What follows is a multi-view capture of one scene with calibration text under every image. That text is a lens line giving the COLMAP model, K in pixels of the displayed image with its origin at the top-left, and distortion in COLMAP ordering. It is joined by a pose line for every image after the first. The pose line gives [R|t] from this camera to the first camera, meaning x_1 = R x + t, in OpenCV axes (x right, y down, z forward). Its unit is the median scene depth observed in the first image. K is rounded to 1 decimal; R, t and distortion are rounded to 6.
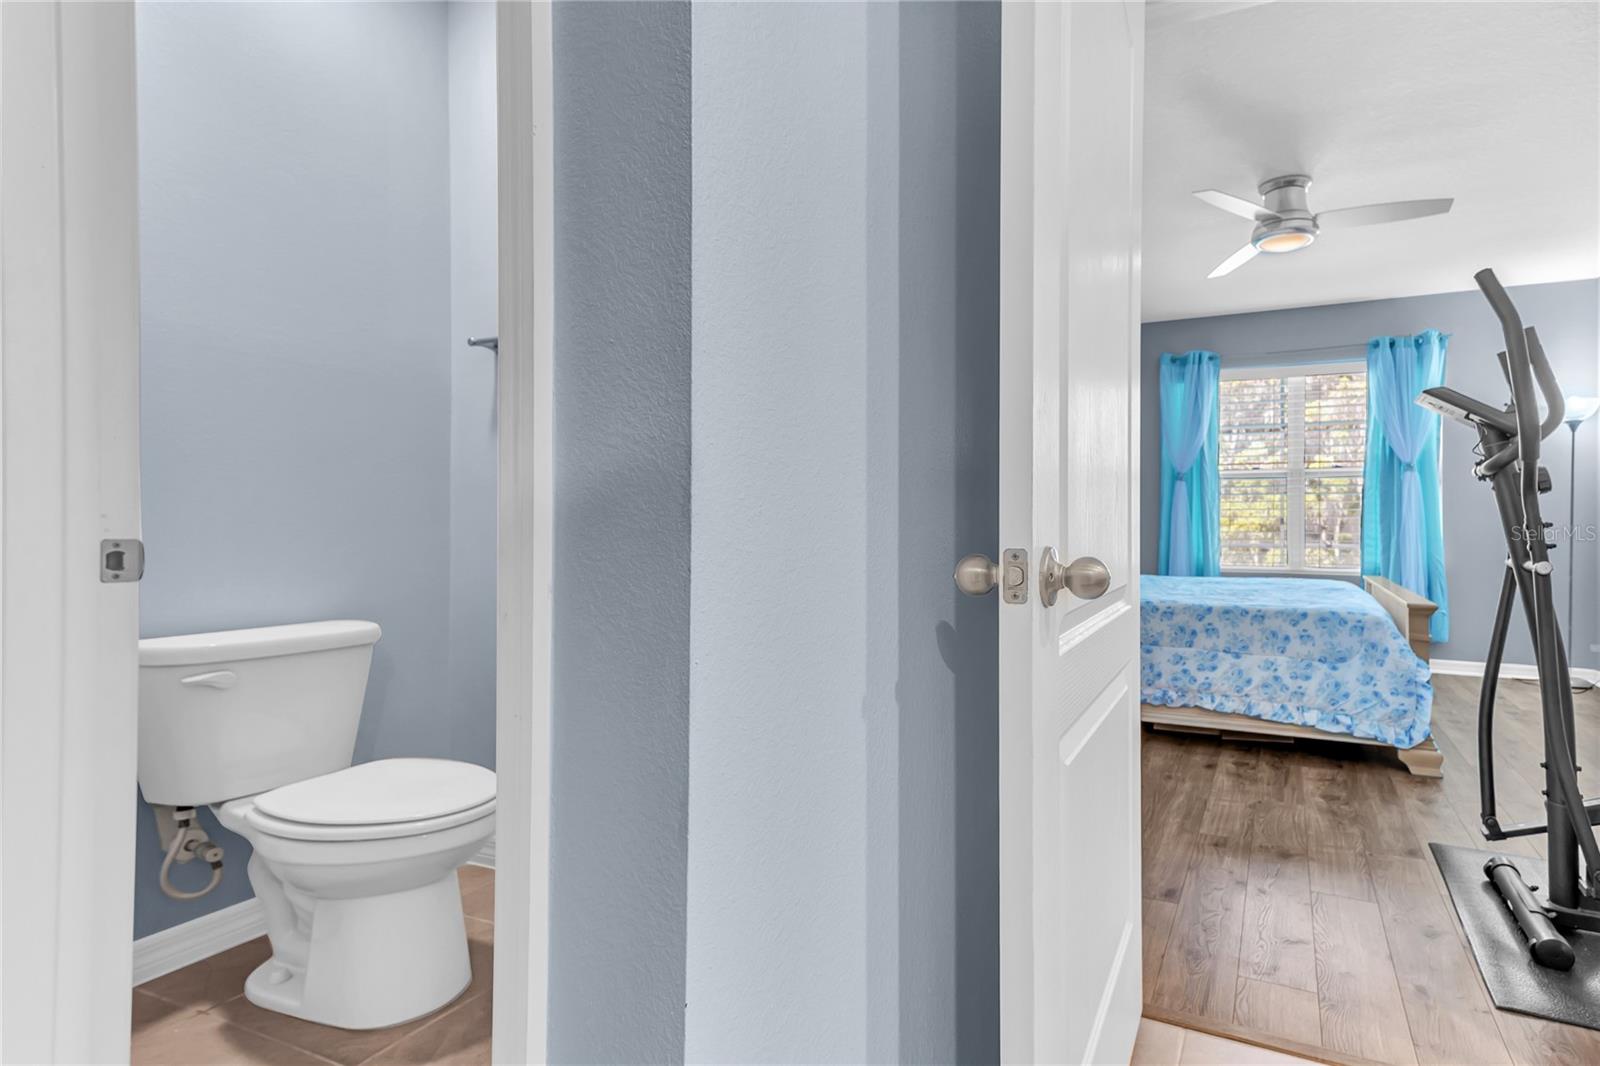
lens RADIAL K [[735.0, 0, 804.0], [0, 735.0, 525.5], [0, 0, 1]] dist [0.030416, 0.000090]
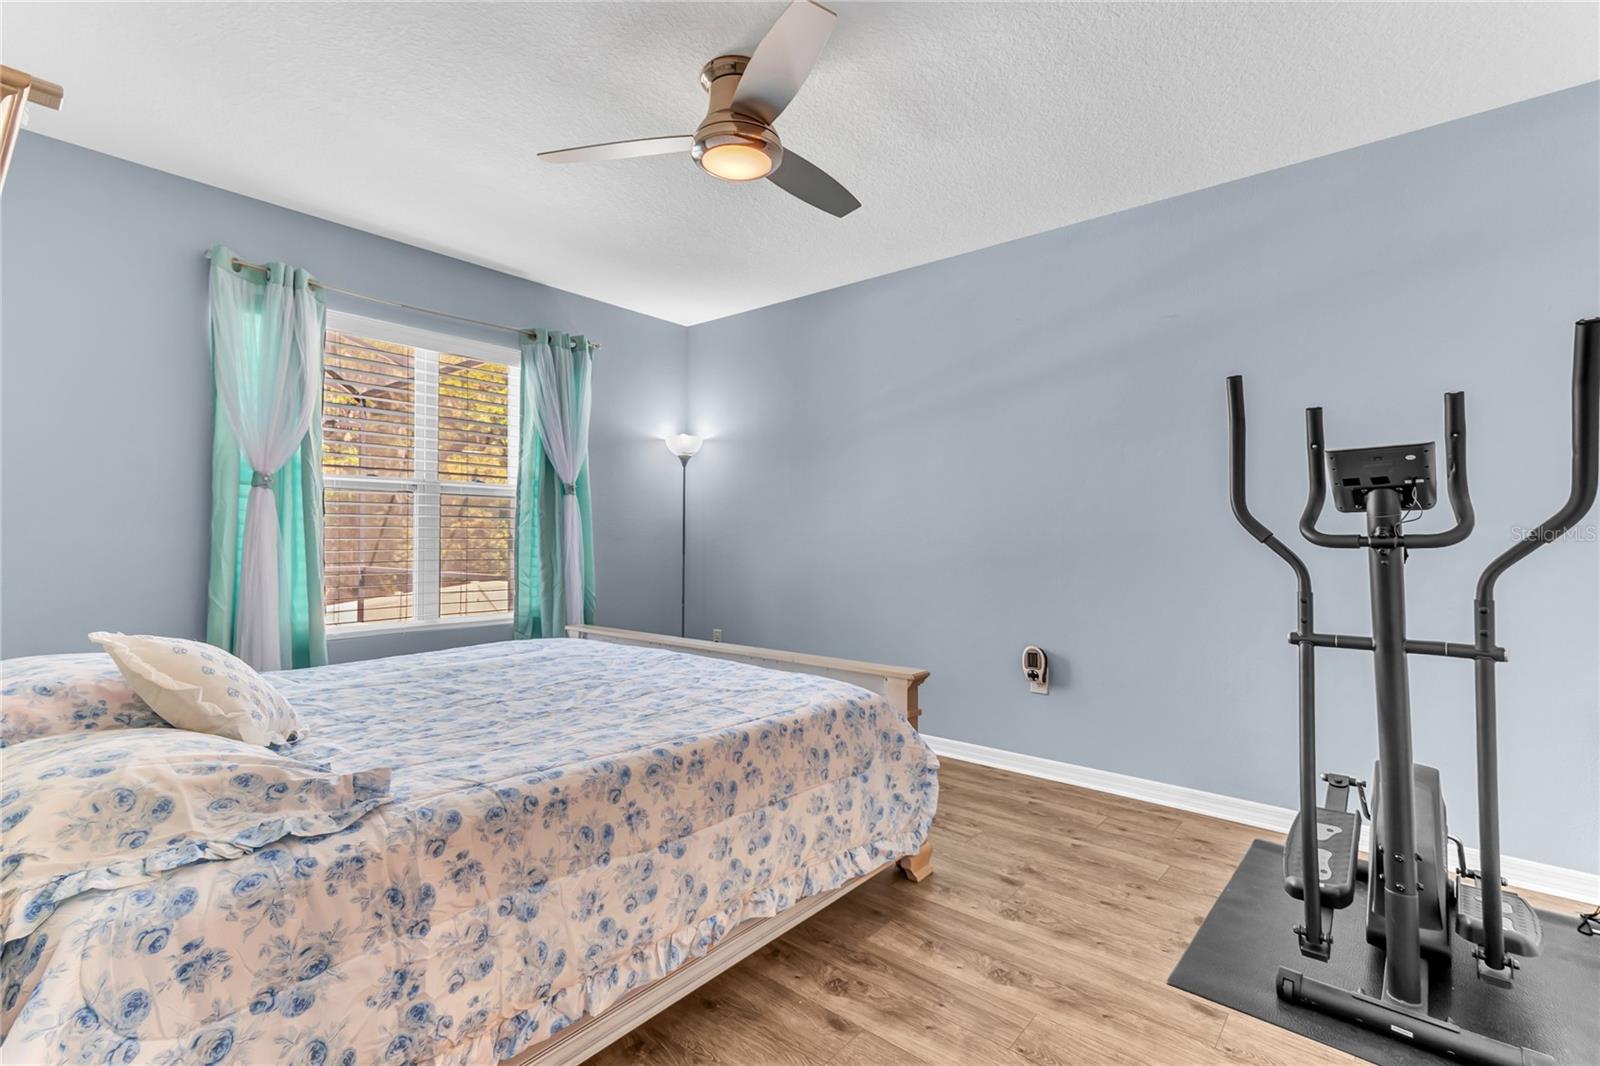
lens RADIAL K [[773.9, 0, 802.4], [0, 773.9, 524.0], [0, 0, 1]] dist [0.035404, 0.000161]
pose [[0.126222, 0.000260, 0.992002, -0.049506], [0.001935, 0.999998, -0.000508, -0.054323], [-0.992000, 0.001984, 0.126222, 0.890195]]
